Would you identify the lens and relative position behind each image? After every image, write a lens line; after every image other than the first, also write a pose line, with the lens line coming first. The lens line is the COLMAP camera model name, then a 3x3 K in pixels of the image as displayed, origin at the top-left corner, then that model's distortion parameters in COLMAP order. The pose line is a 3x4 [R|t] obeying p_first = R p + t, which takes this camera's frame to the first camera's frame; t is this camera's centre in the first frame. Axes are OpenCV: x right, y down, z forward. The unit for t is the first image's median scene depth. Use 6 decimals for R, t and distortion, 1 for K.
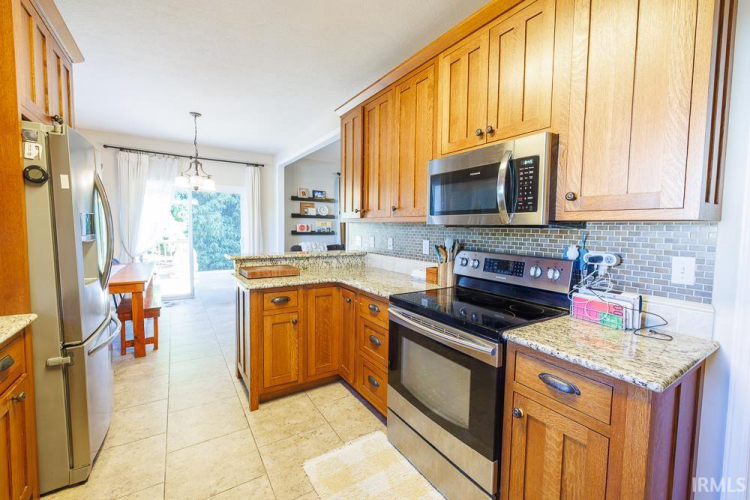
lens RADIAL K [[313.7, 0, 370.6], [0, 313.7, 247.8], [0, 0, 1]] dist [0.001613, 0.000158]
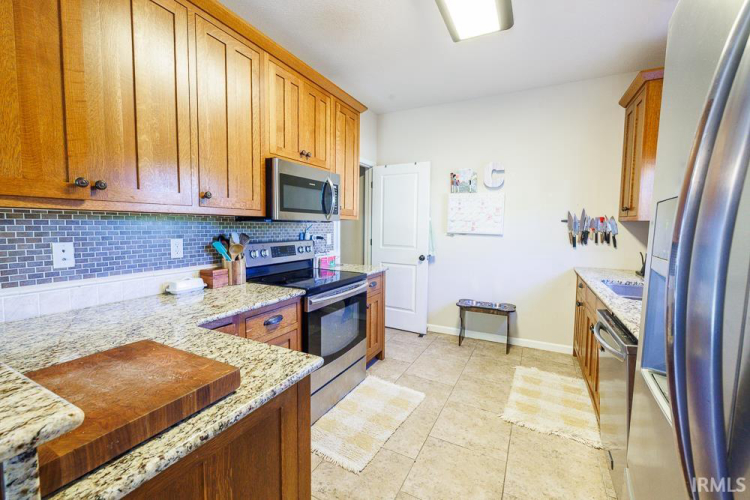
lens RADIAL K [[313.7, 0, 371.9], [0, 313.7, 248.3], [0, 0, 1]] dist [0.001613, 0.000158]
pose [[-0.509596, -0.093594, 0.855308, -0.682926], [0.029340, 0.991598, 0.125989, -0.081050], [-0.859913, 0.089298, -0.502568, 0.986099]]
